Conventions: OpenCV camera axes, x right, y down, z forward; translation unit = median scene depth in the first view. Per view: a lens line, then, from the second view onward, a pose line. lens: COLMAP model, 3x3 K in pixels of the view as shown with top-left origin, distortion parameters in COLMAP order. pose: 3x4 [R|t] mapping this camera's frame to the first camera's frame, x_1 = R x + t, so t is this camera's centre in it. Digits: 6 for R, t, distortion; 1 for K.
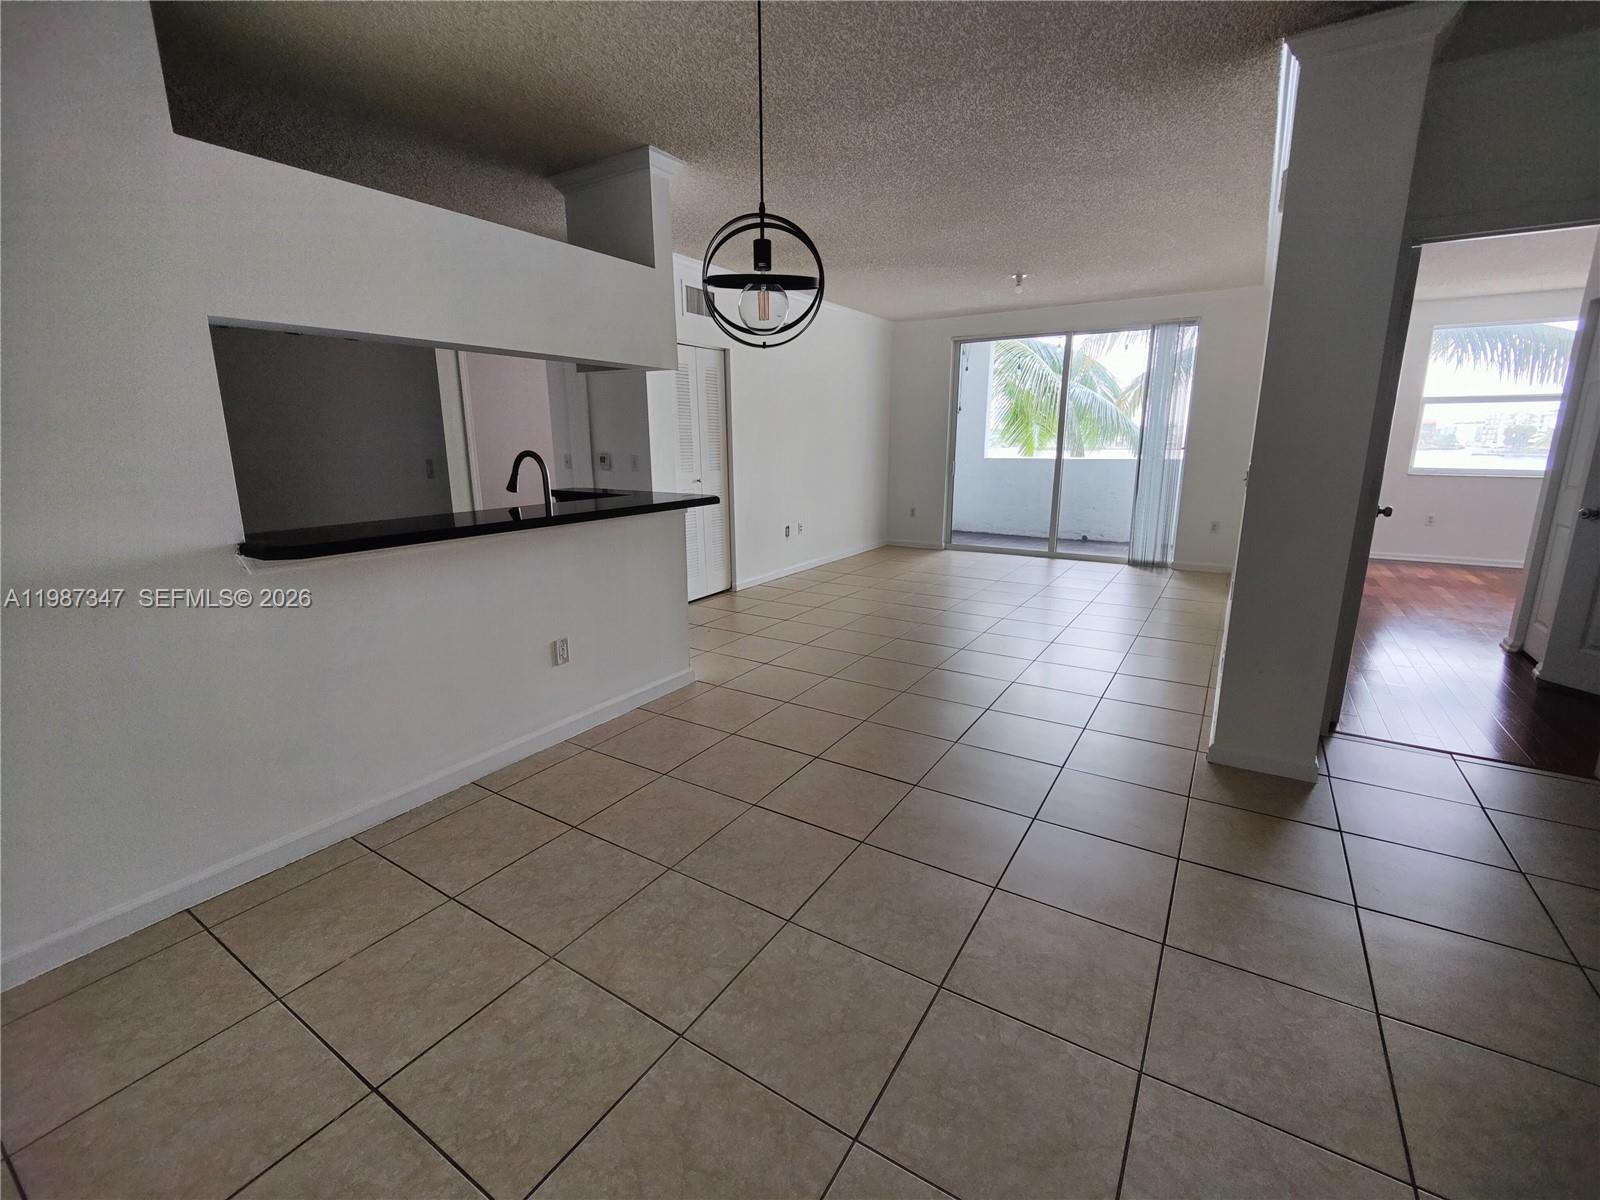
lens RADIAL K [[686.8, 0, 802.5], [0, 686.8, 579.0], [0, 0, 1]] dist [0.025111, -0.025364]
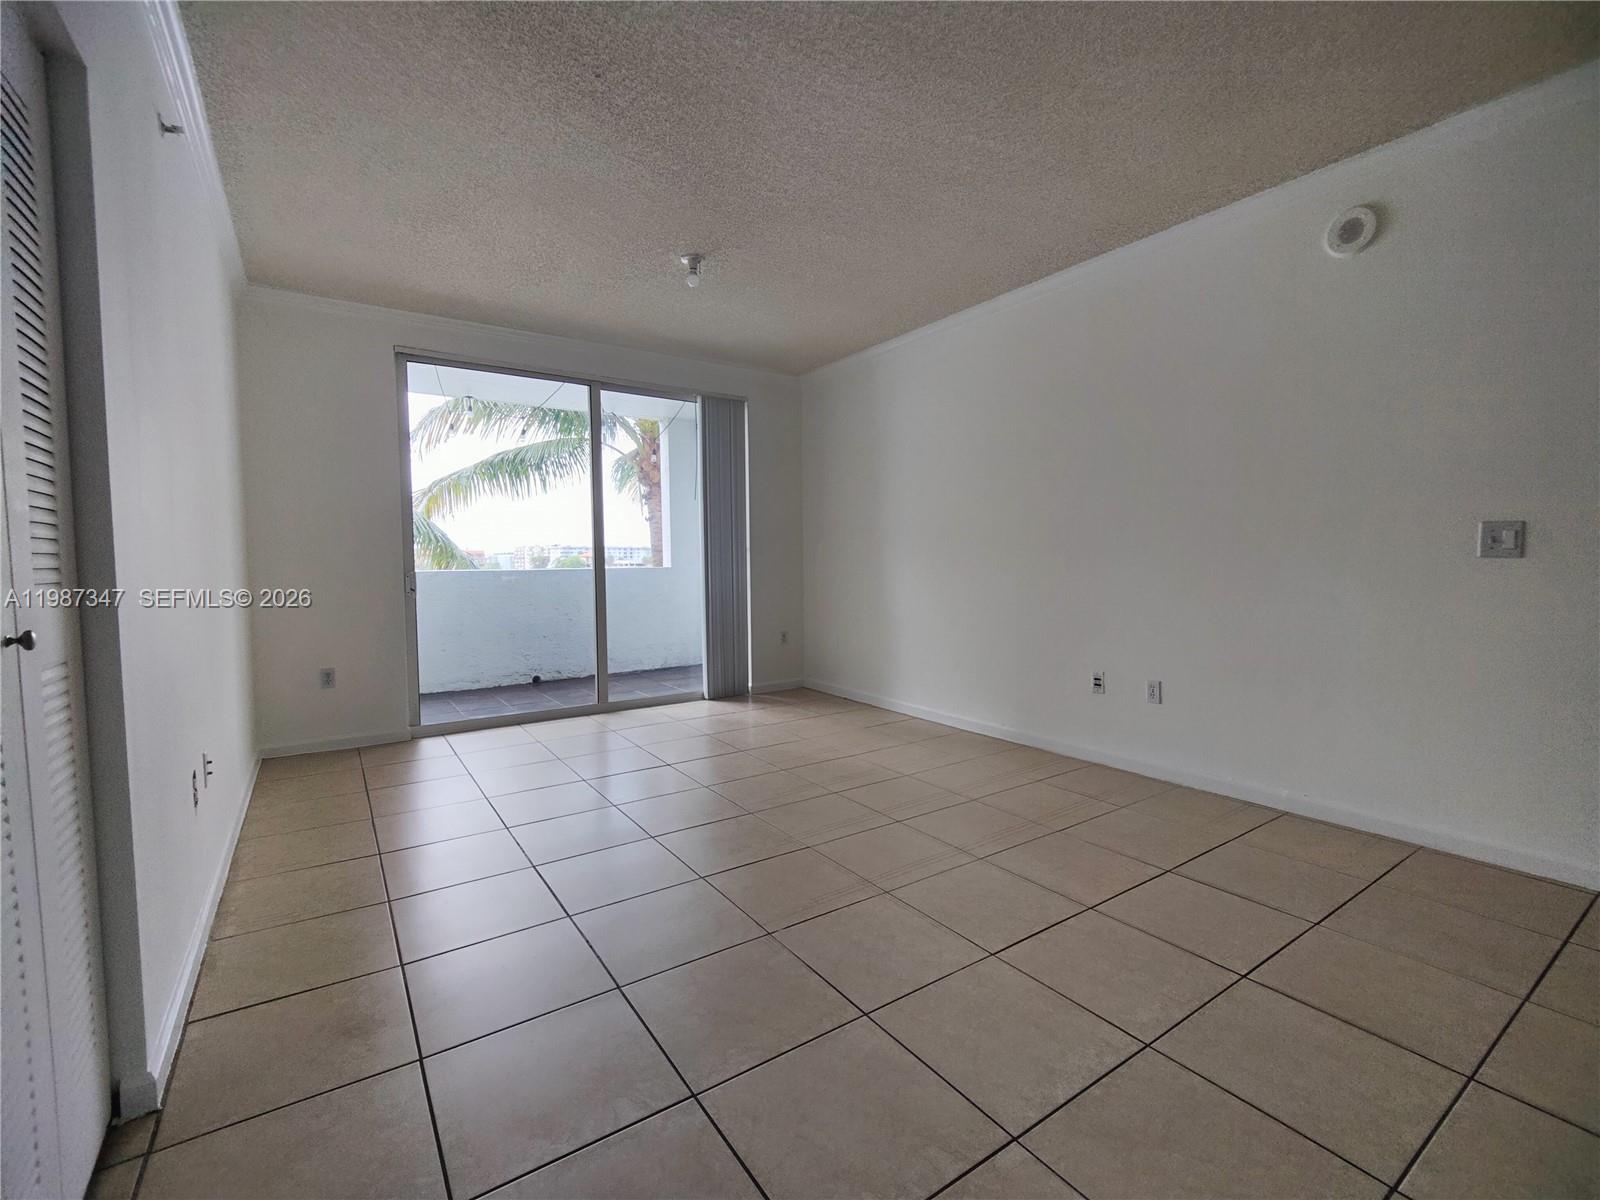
lens RADIAL K [[703.1, 0, 803.2], [0, 703.1, 559.4], [0, 0, 1]] dist [0.002458, -0.030369]
pose [[0.394717, -0.001361, 0.918802, -0.223938], [0.196899, 0.976892, -0.083140, -0.103723], [-0.897457, 0.213728, 0.385865, 0.714381]]
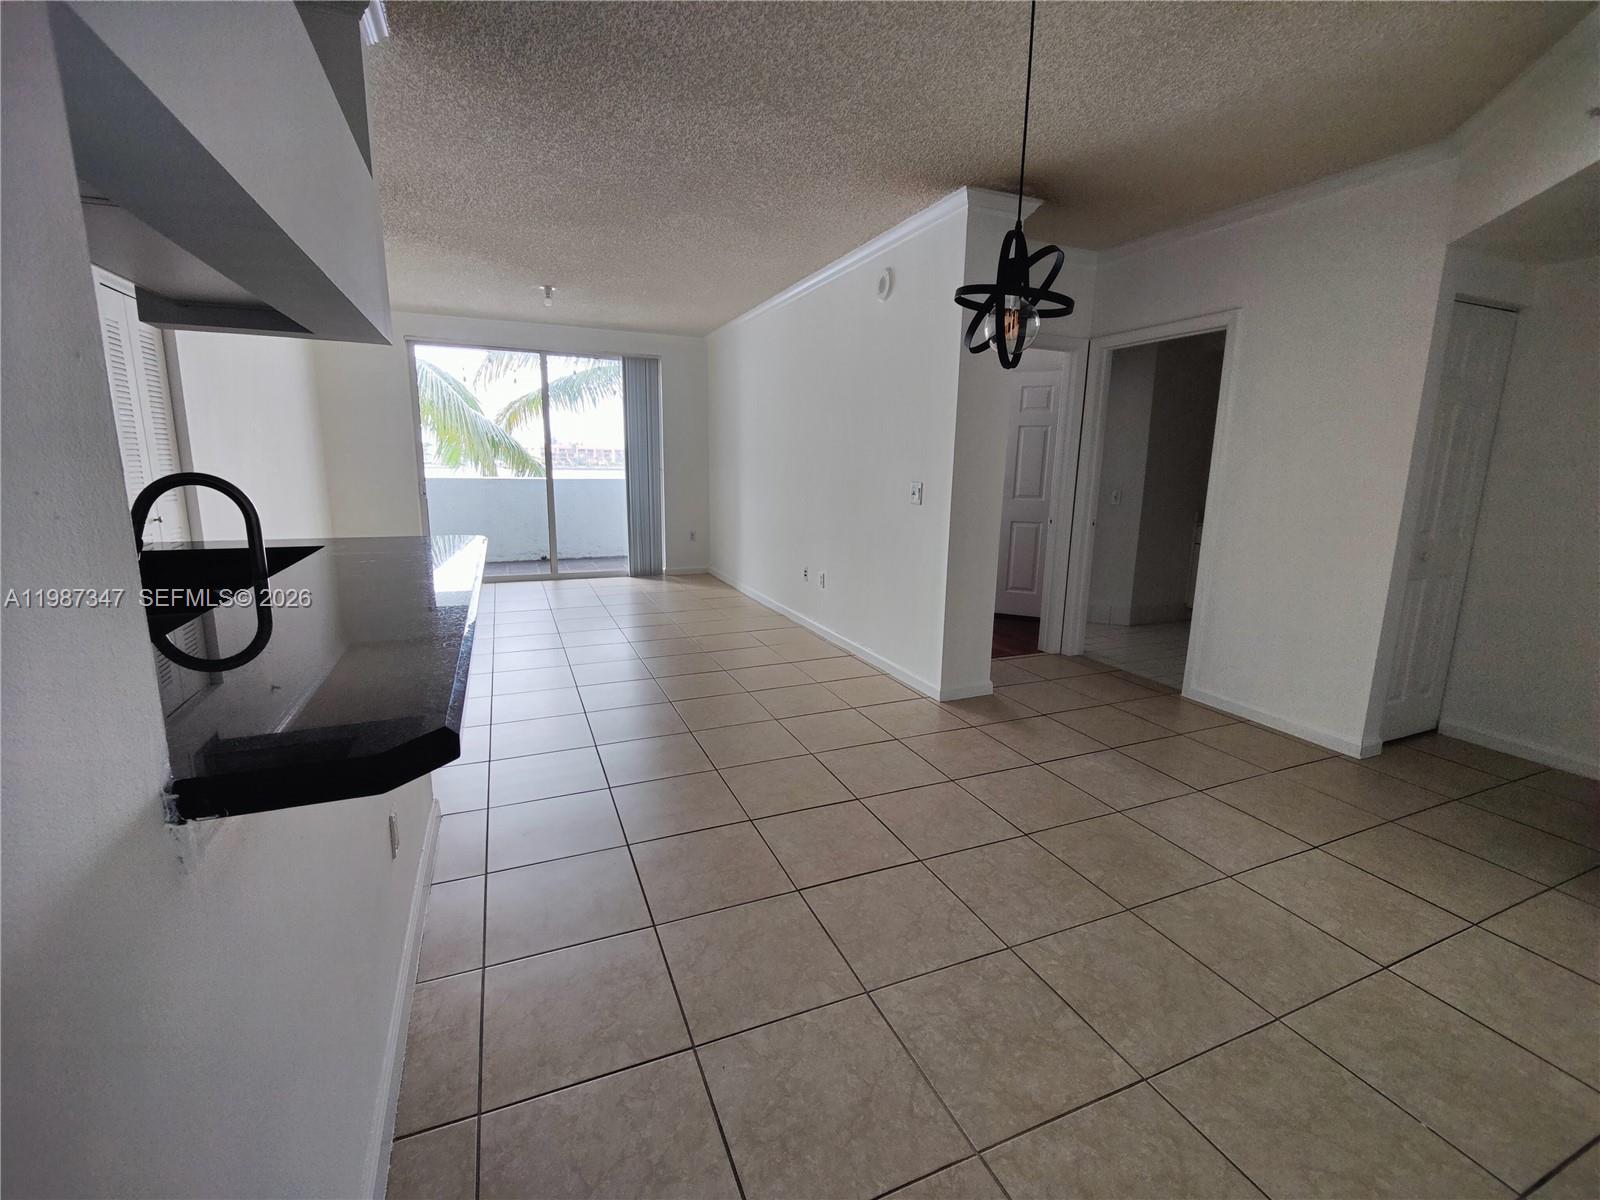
lens RADIAL K [[707.5, 0, 795.7], [0, 707.5, 548.4], [0, 0, 1]] dist [-0.010299, 0.000452]
pose [[0.573873, -0.091213, 0.813849, -0.315871], [0.151135, 0.988504, 0.004218, -0.035702], [-0.804878, 0.120581, 0.581061, 0.200700]]
